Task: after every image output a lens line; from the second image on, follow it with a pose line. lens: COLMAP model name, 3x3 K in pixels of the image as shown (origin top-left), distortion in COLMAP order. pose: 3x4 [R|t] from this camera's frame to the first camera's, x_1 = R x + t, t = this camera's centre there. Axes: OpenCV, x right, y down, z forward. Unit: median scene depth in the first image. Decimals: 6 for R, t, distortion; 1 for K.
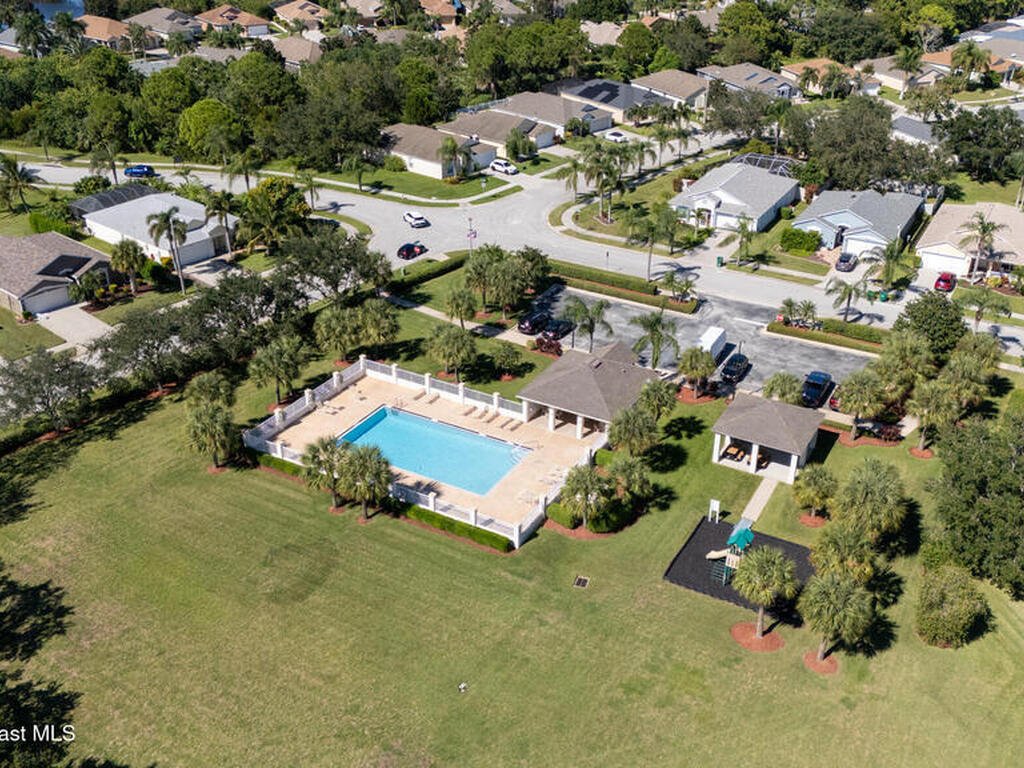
lens RADIAL K [[1003.6, 0, 516.8], [0, 1003.6, 382.1], [0, 0, 1]] dist [0.115843, -0.226980]
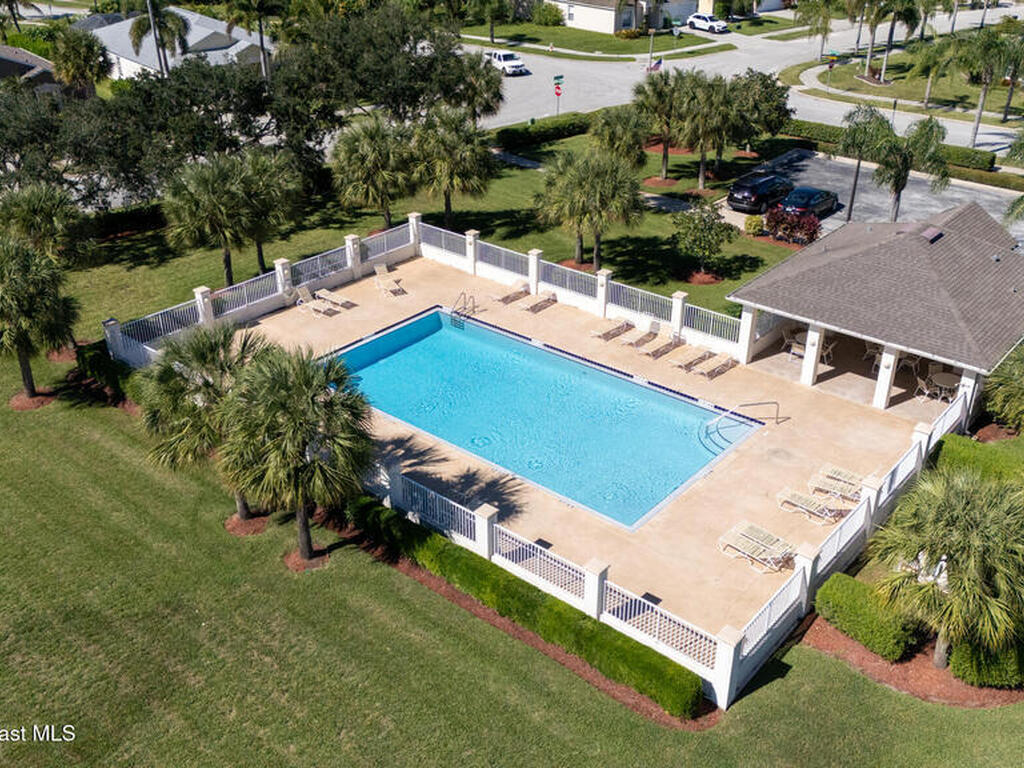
lens RADIAL K [[1003.6, 0, 516.8], [0, 1003.6, 382.1], [0, 0, 1]] dist [0.115843, -0.226980]
pose [[0.983542, 0.082239, -0.160878, -0.016434], [-0.082580, 0.996574, 0.004576, 0.053279], [0.160704, 0.008785, 0.986964, 0.541402]]
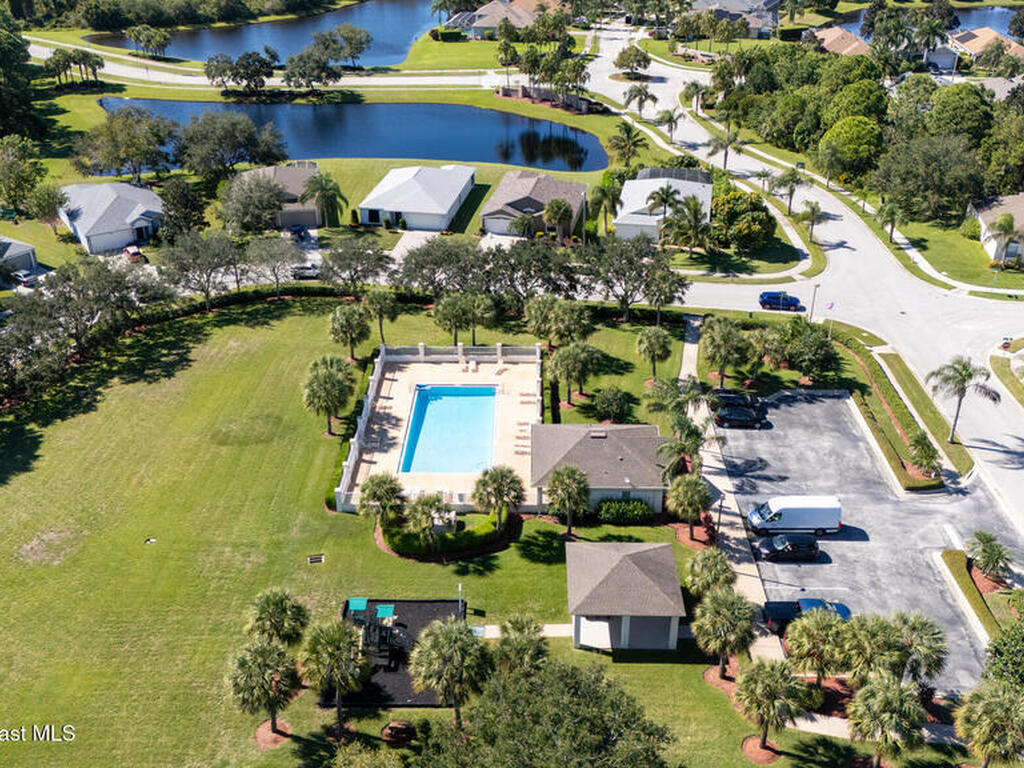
lens RADIAL K [[1003.6, 0, 516.8], [0, 1003.6, 382.1], [0, 0, 1]] dist [0.115843, -0.226980]
pose [[0.480276, 0.418211, -0.770996, 0.727218], [-0.415668, 0.882559, 0.219794, -0.233326], [0.772370, 0.214916, 0.597709, 0.365435]]
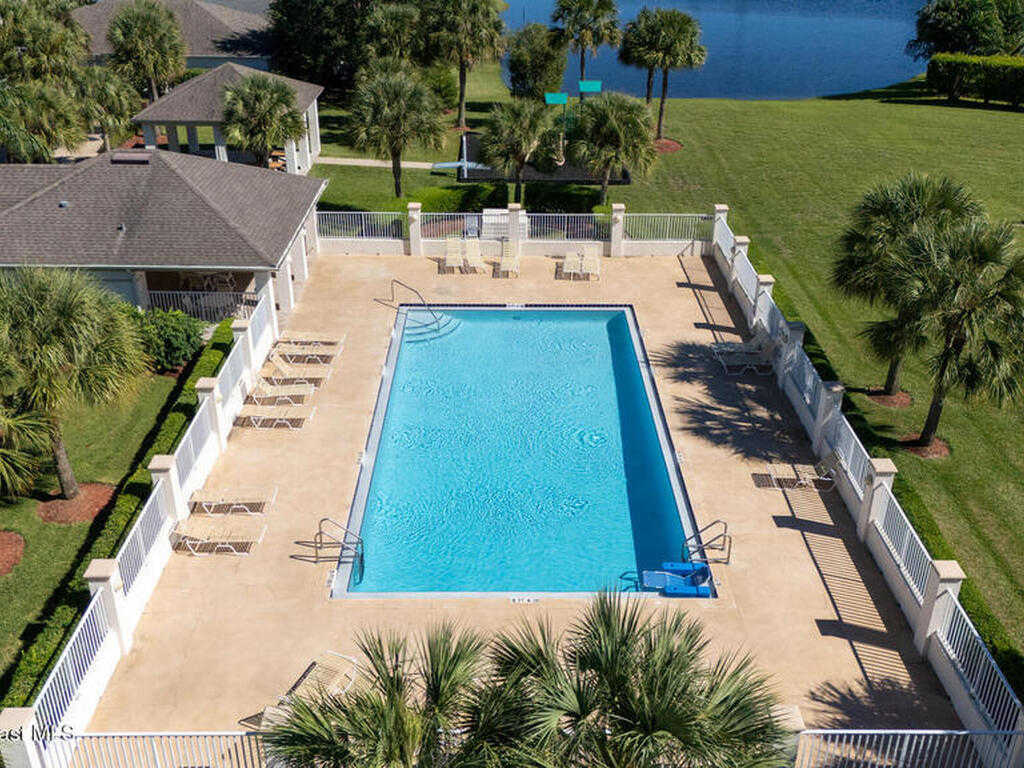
lens RADIAL K [[1003.6, 0, 516.8], [0, 1003.6, 382.1], [0, 0, 1]] dist [0.115843, -0.226980]
pose [[-0.505810, -0.408190, 0.759959, -0.315634], [0.403067, 0.667053, 0.626560, -0.143658], [-0.762688, 0.623235, -0.172874, 0.987177]]
